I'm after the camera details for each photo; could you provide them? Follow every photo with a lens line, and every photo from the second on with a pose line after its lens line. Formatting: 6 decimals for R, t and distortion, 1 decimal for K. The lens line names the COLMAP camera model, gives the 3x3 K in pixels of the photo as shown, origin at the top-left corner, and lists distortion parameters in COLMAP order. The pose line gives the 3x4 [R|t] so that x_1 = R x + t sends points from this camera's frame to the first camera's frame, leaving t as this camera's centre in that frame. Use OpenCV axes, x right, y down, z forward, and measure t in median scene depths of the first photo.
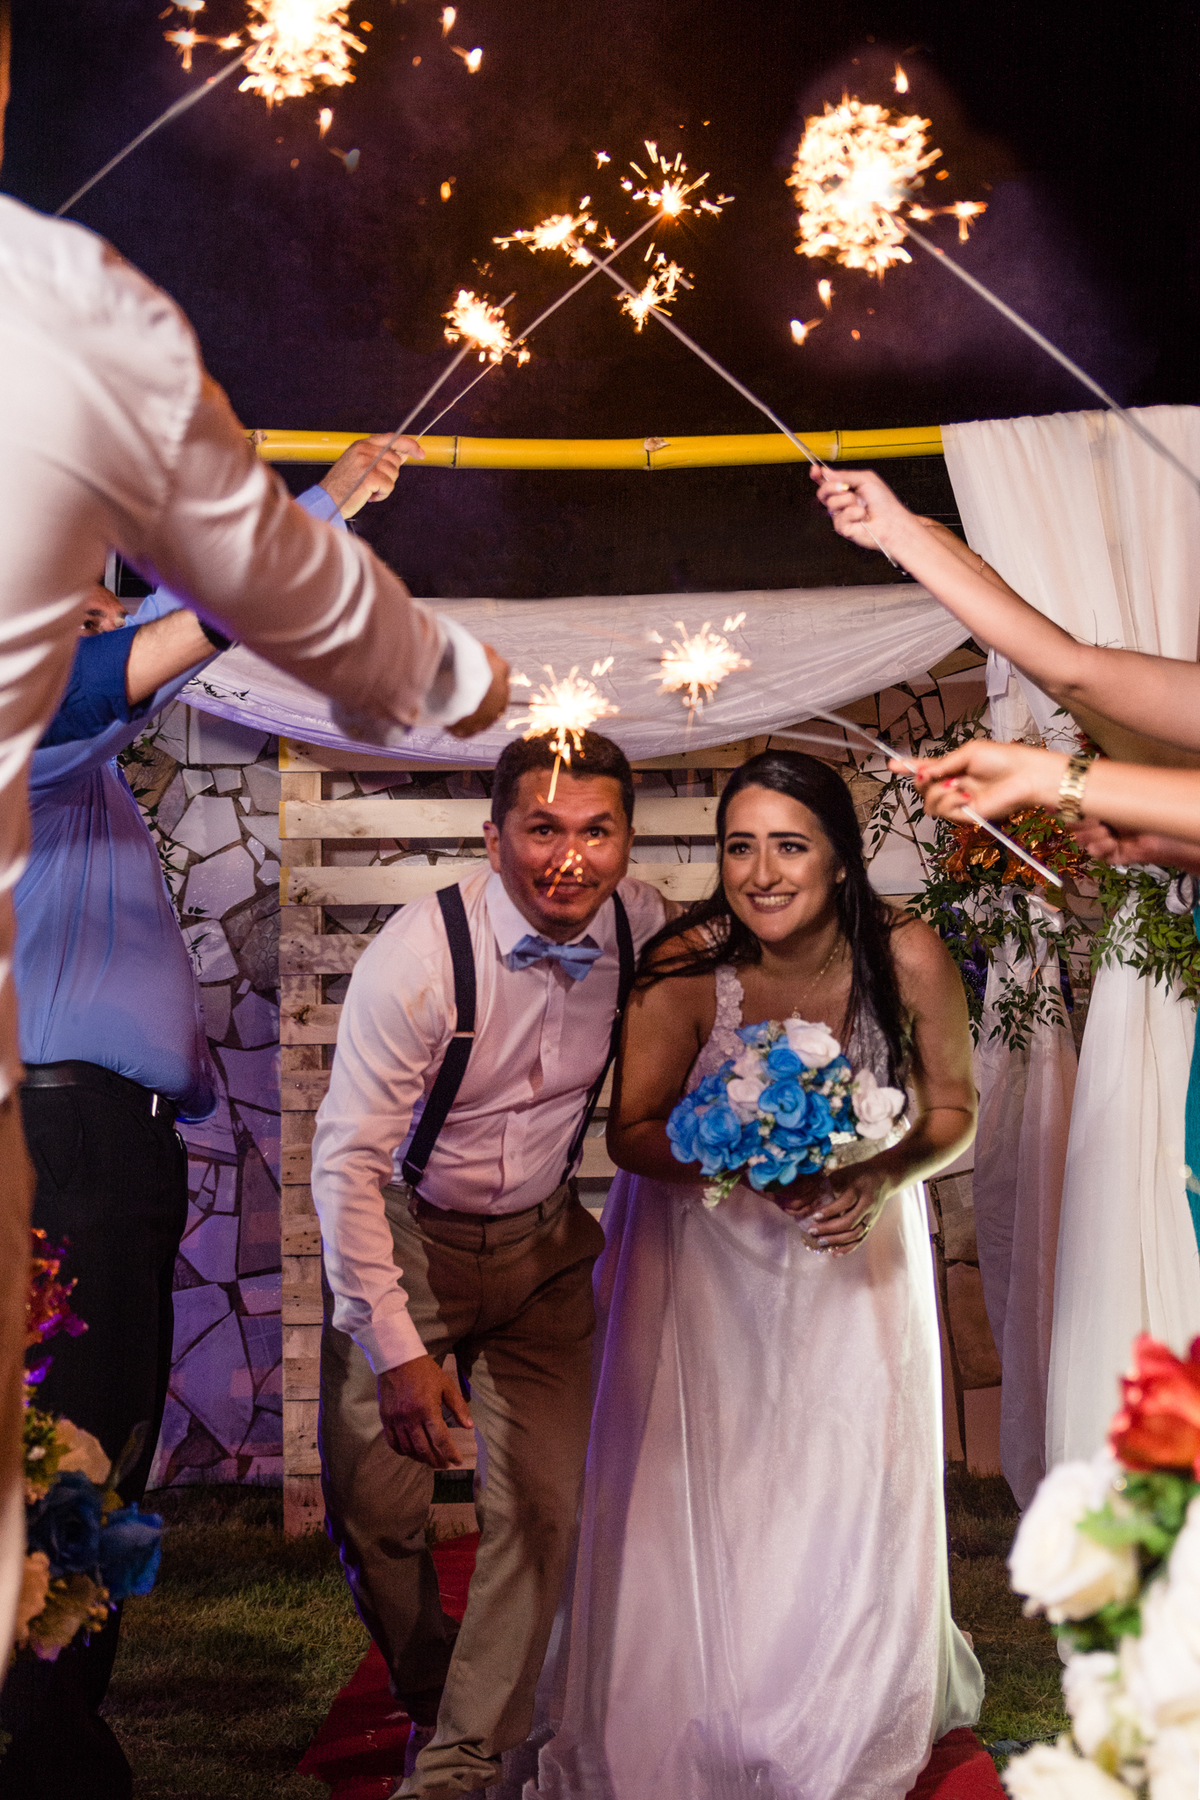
lens RADIAL K [[2818.3, 0, 600.0], [0, 2818.3, 900.0], [0, 0, 1]] dist [0.030390, -0.007875]
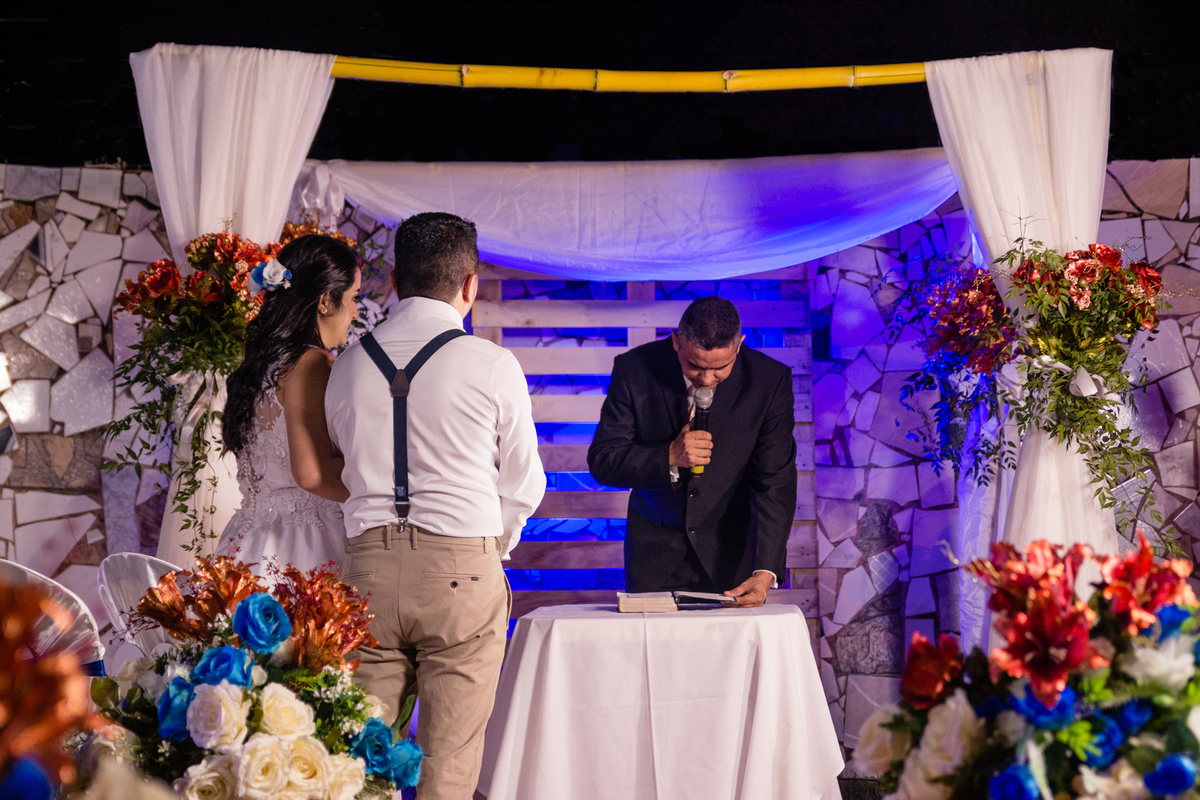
lens RADIAL K [[2378.8, 0, 600.0], [0, 2378.8, 400.0], [0, 0, 1]] dist [0.005396, 0.022621]
pose [[0.998610, 0.009550, -0.051842, 0.013296], [-0.008259, 0.999652, 0.025064, -0.016098], [0.052063, -0.024601, 0.998341, -0.194694]]
